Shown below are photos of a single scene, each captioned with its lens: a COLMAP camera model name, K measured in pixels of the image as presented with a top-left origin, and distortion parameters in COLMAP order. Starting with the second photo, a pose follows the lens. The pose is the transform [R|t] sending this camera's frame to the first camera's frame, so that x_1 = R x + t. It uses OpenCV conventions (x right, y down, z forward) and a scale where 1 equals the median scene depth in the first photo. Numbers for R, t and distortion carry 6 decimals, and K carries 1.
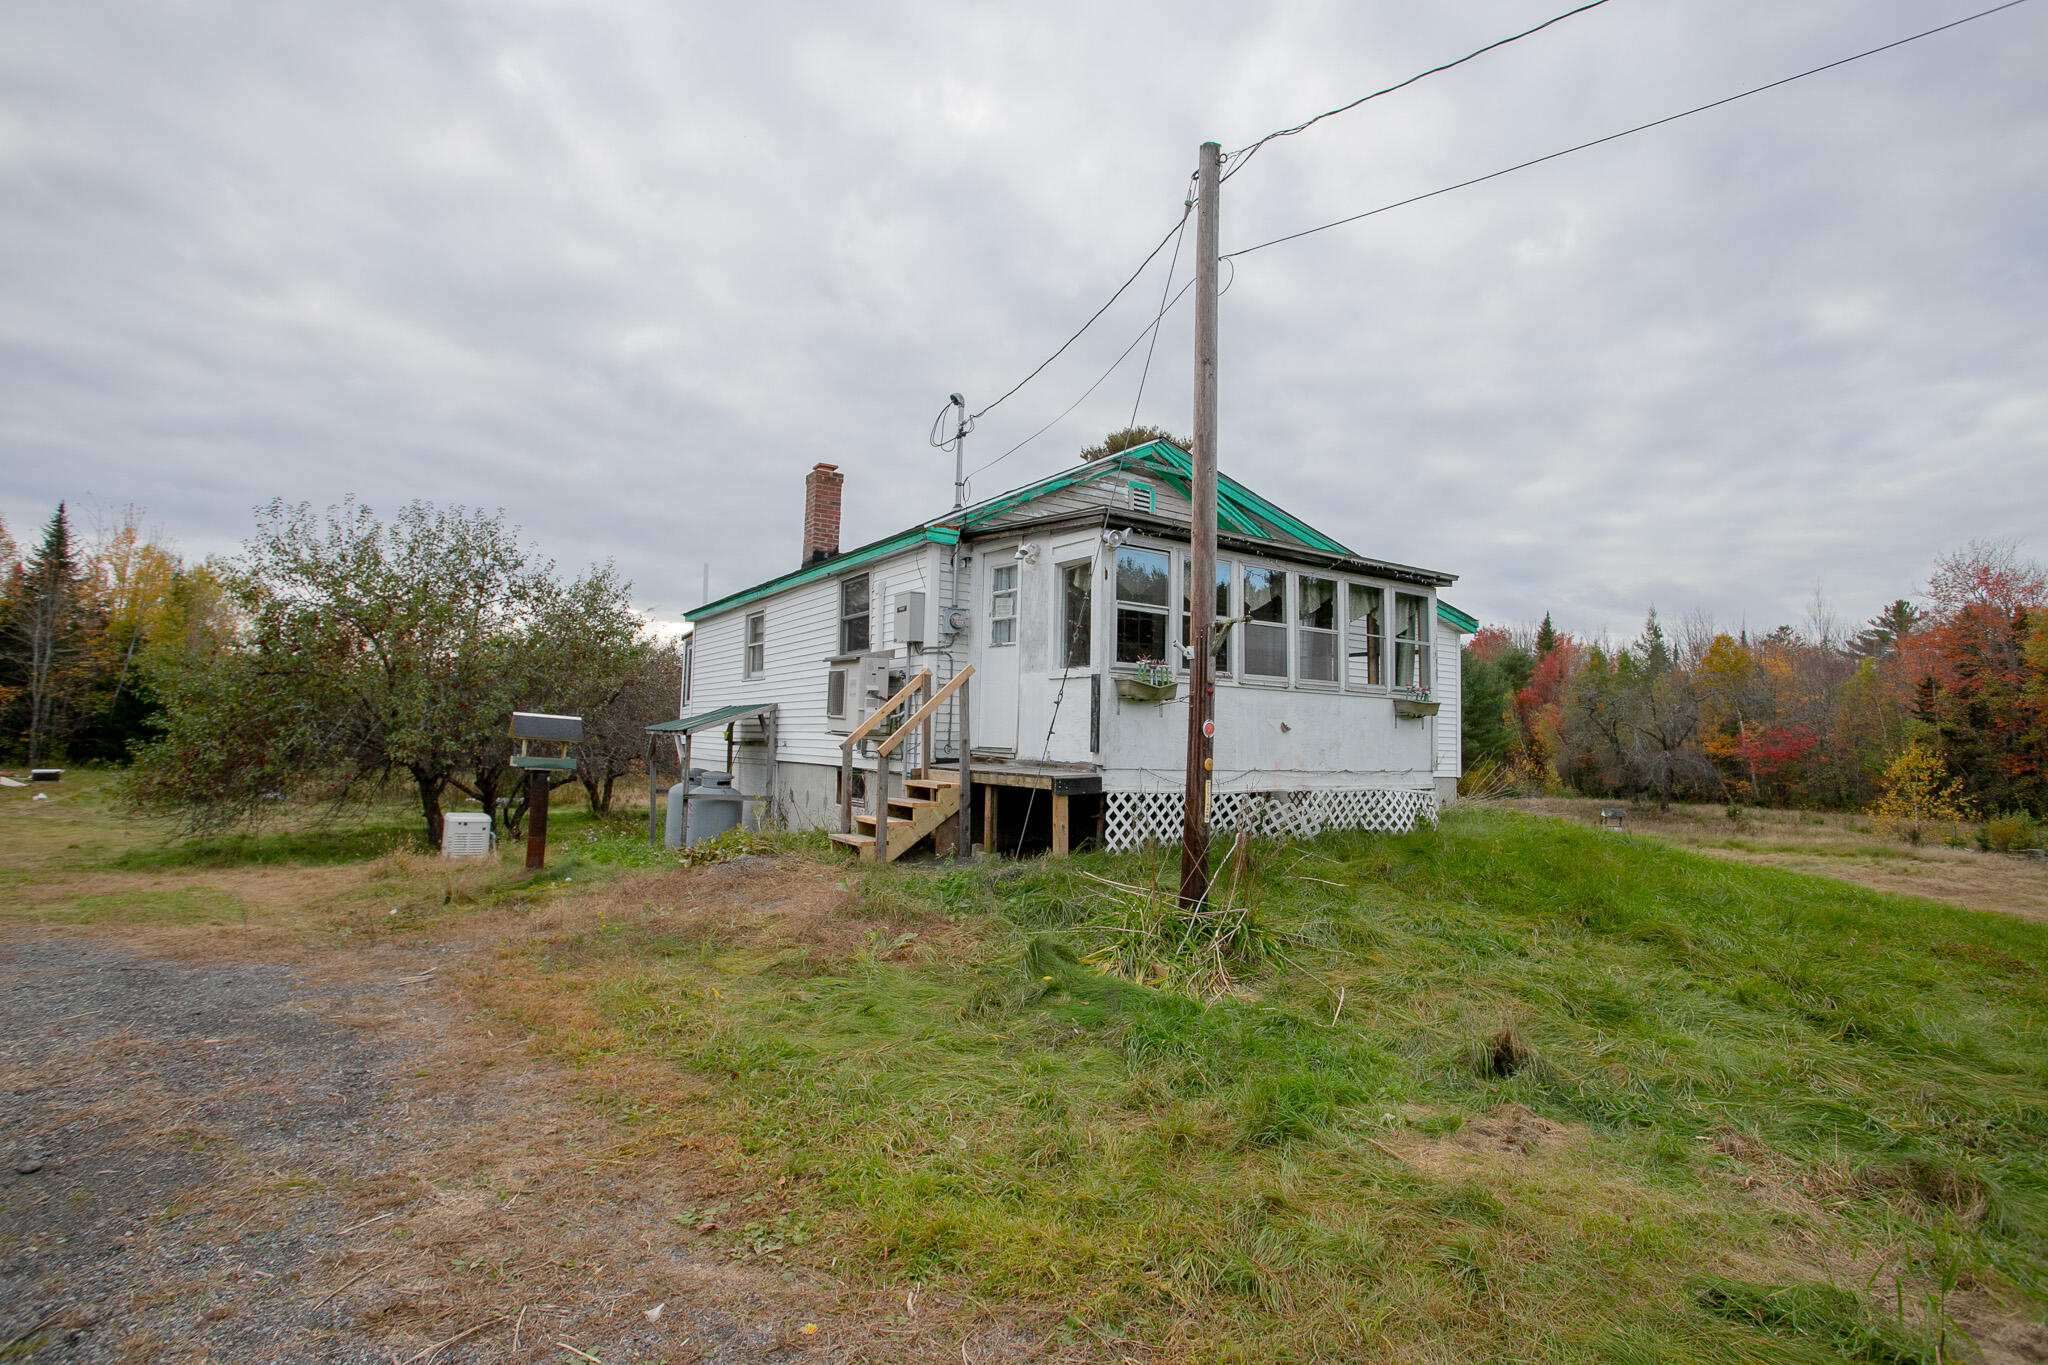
lens RADIAL K [[1013.0, 0, 1013.0], [0, 1013.0, 675.5], [0, 0, 1]] dist [-0.044472, 0.023118]
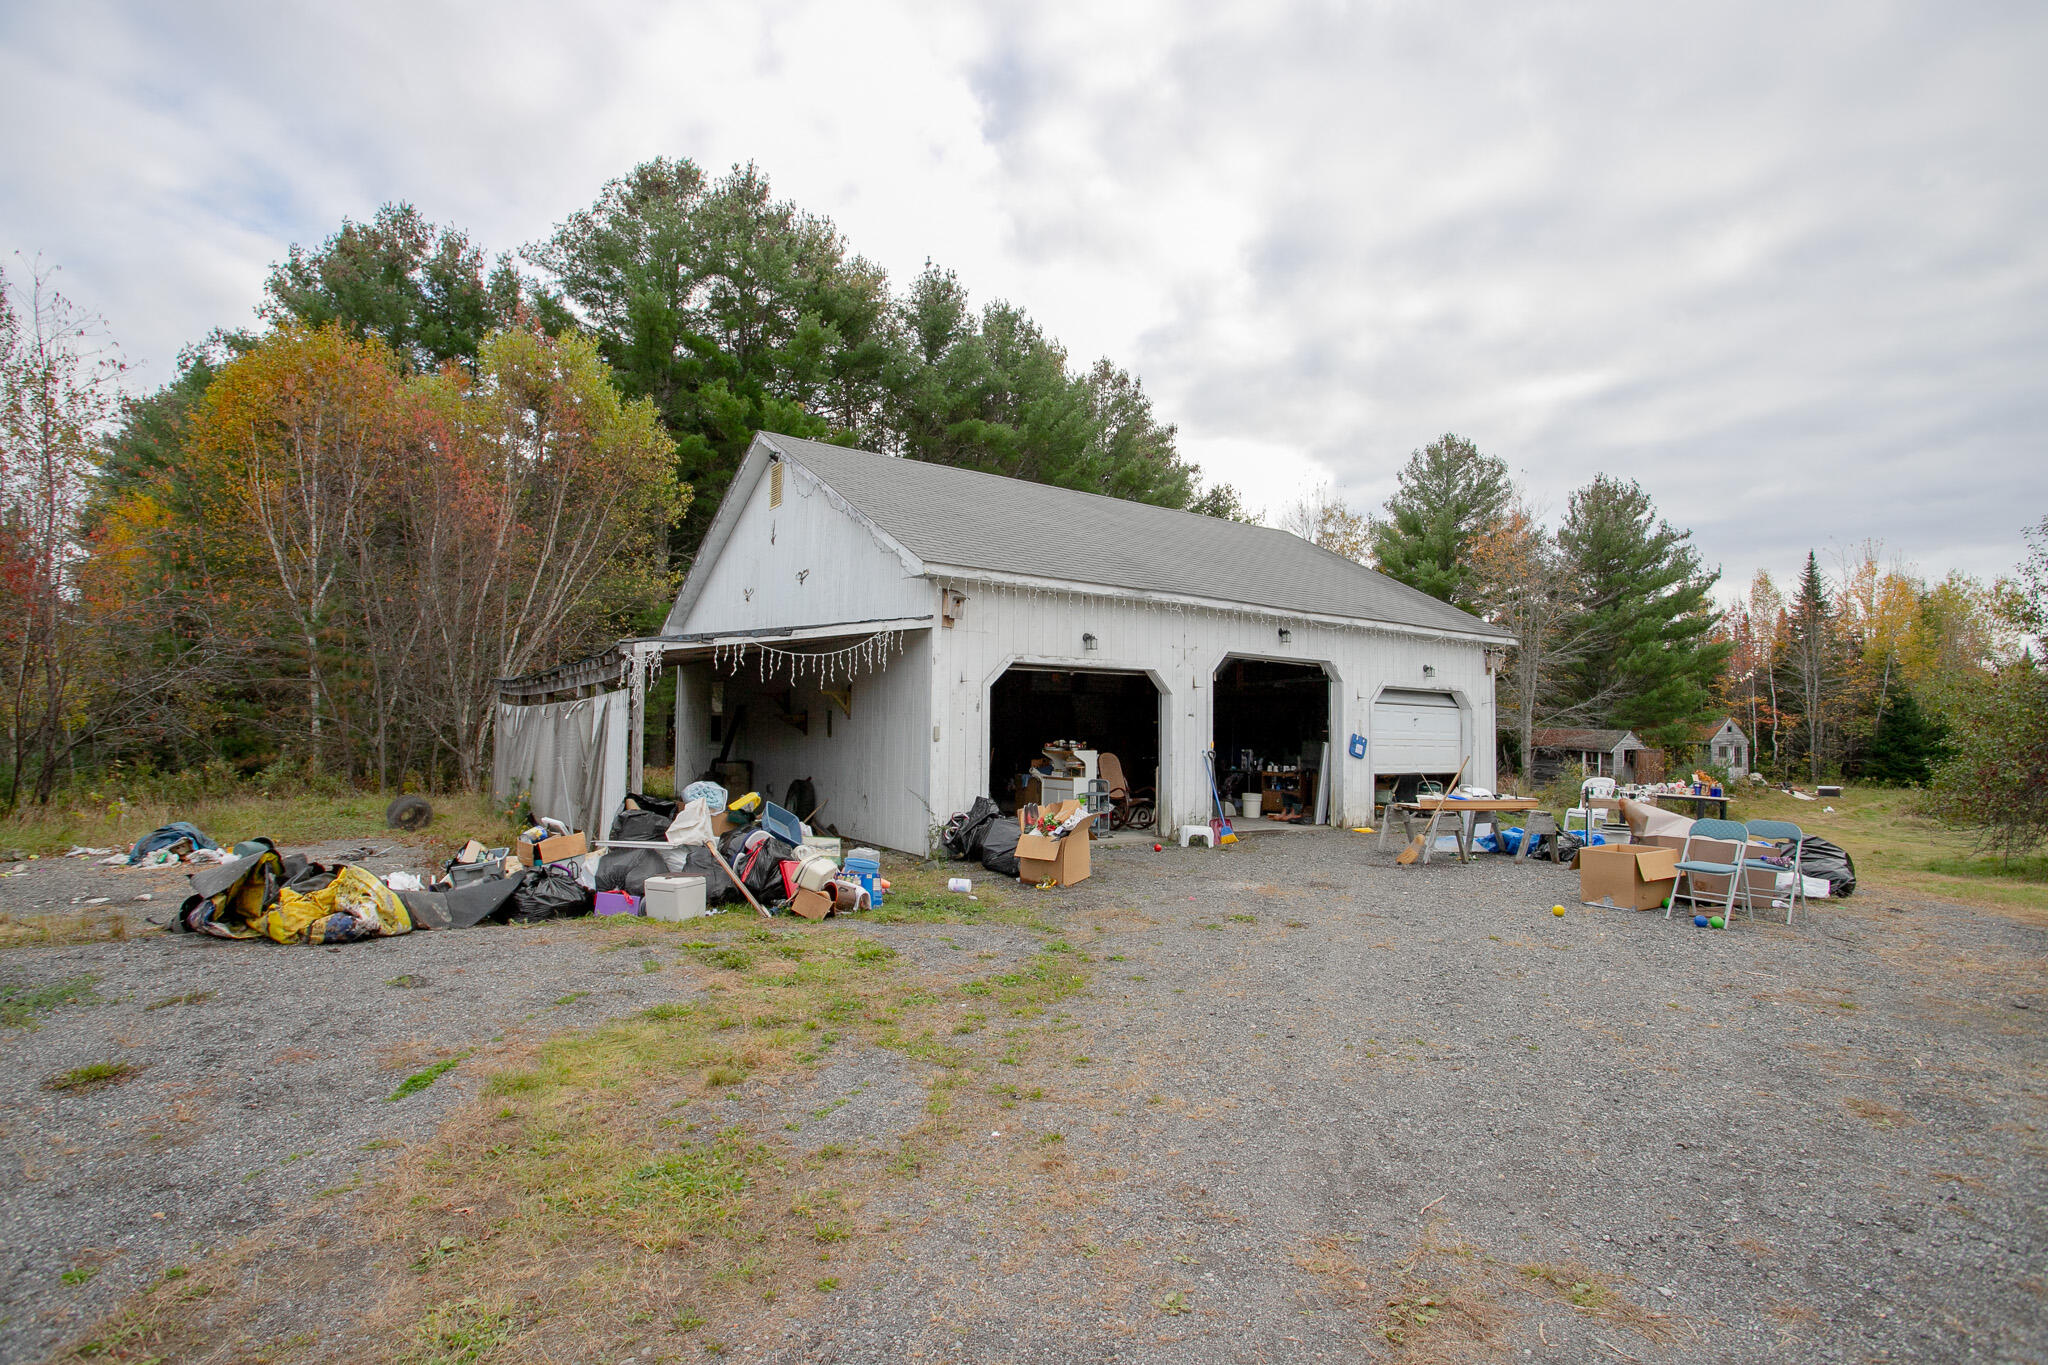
lens RADIAL K [[1013.0, 0, 1013.0], [0, 1013.0, 675.5], [0, 0, 1]] dist [-0.044472, 0.023118]
pose [[0.129729, -0.078262, -0.988456, 0.037095], [0.056890, 0.995826, -0.071379, -0.003280], [0.989916, -0.046973, 0.133639, -0.066308]]
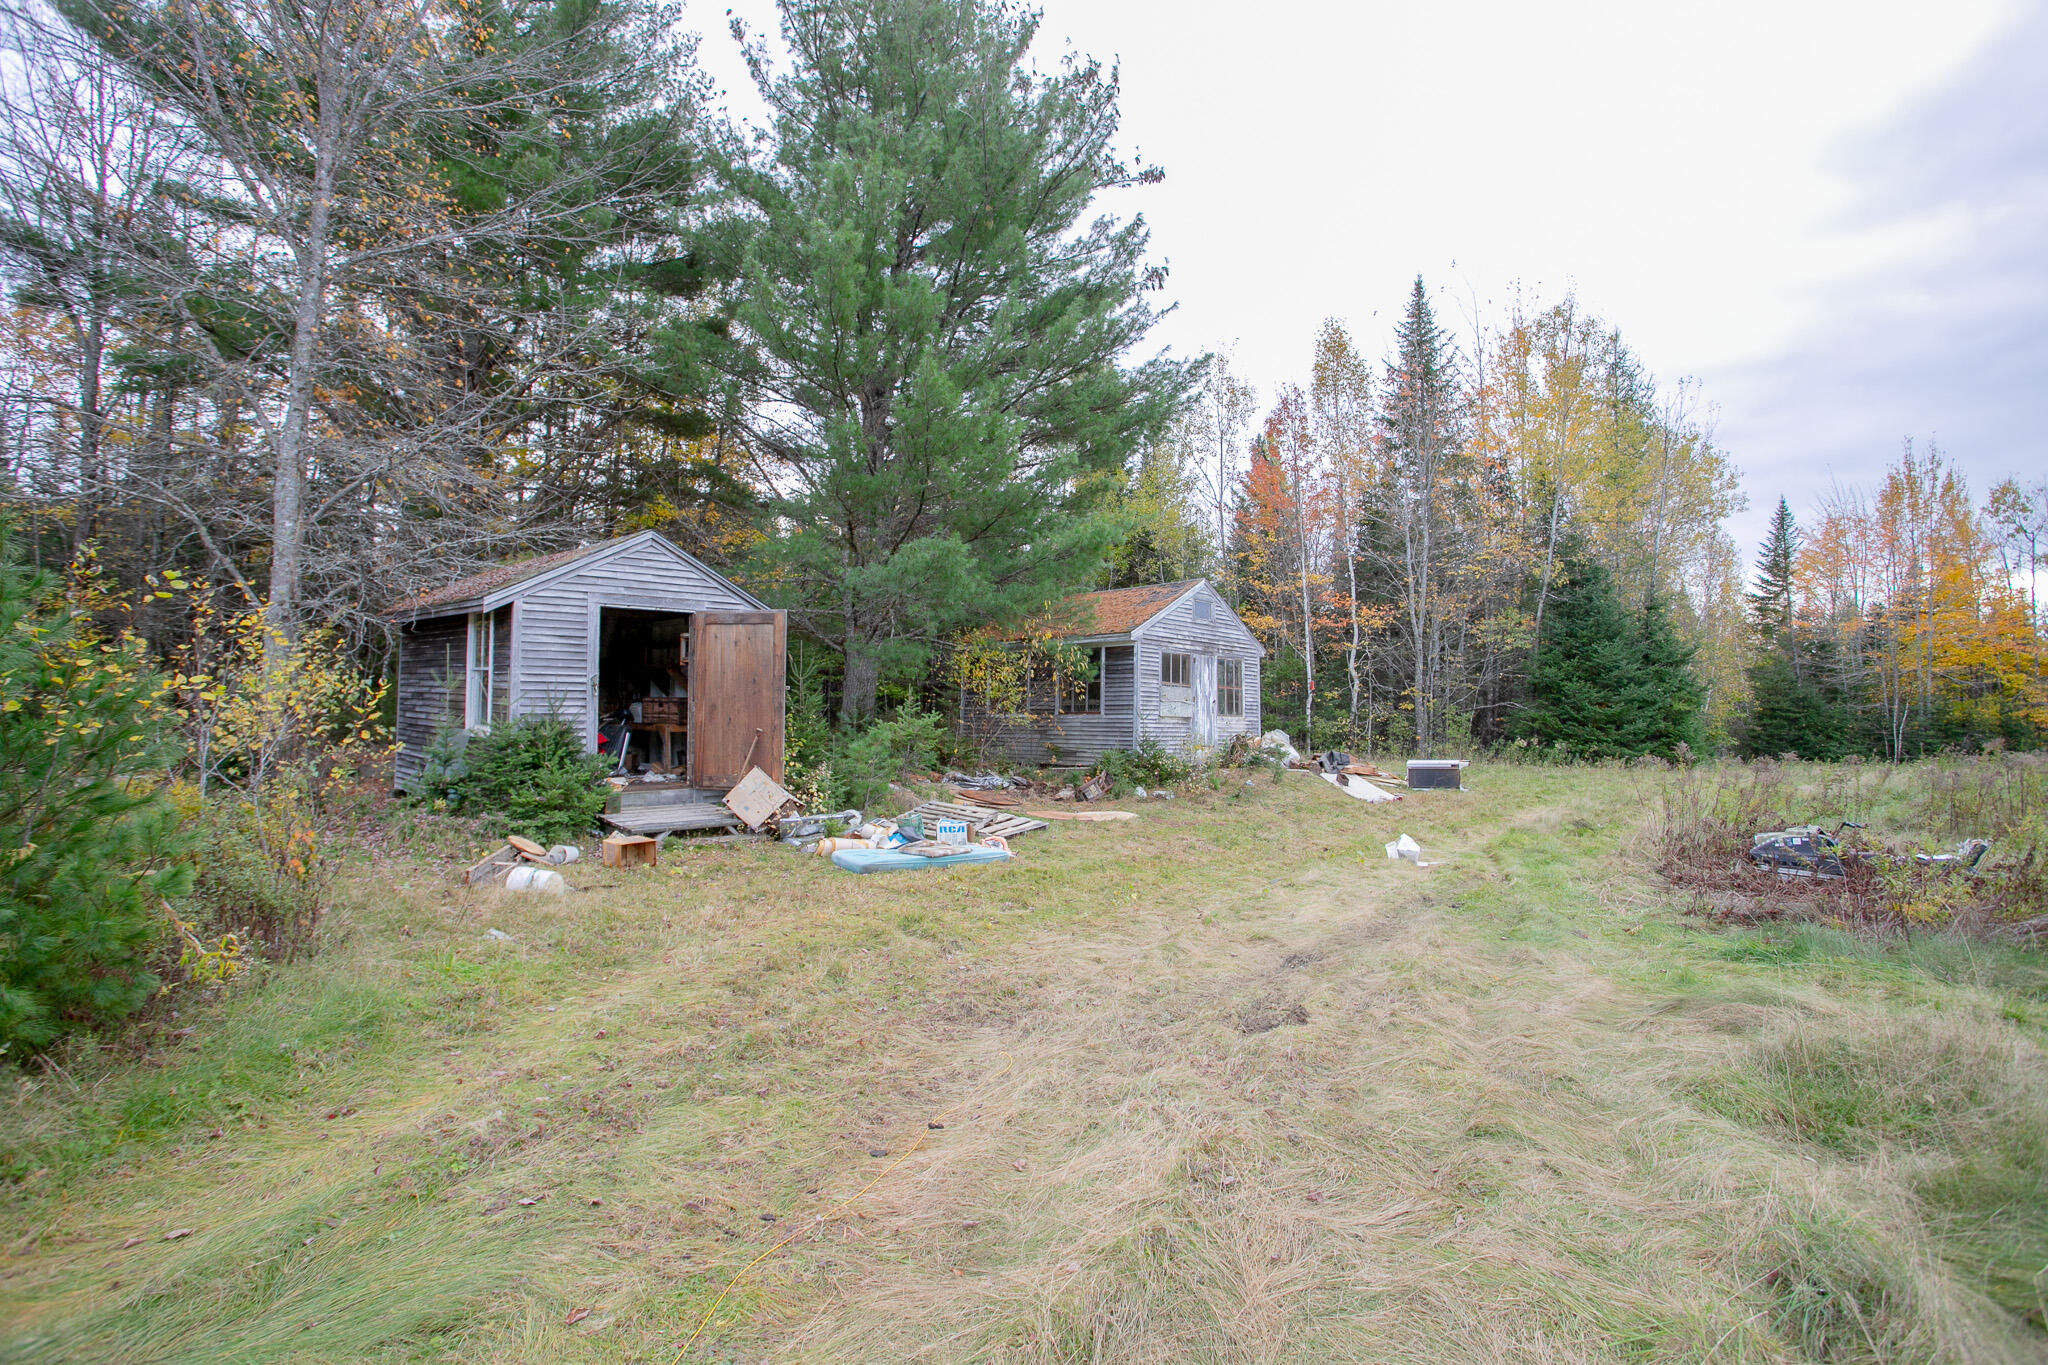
lens RADIAL K [[1013.0, 0, 1013.0], [0, 1013.0, 675.5], [0, 0, 1]] dist [-0.044472, 0.023118]
pose [[0.372519, -0.073403, -0.925117, -0.559356], [0.072141, 0.996141, -0.049989, 0.058180], [0.925216, -0.048116, 0.376377, 0.585537]]
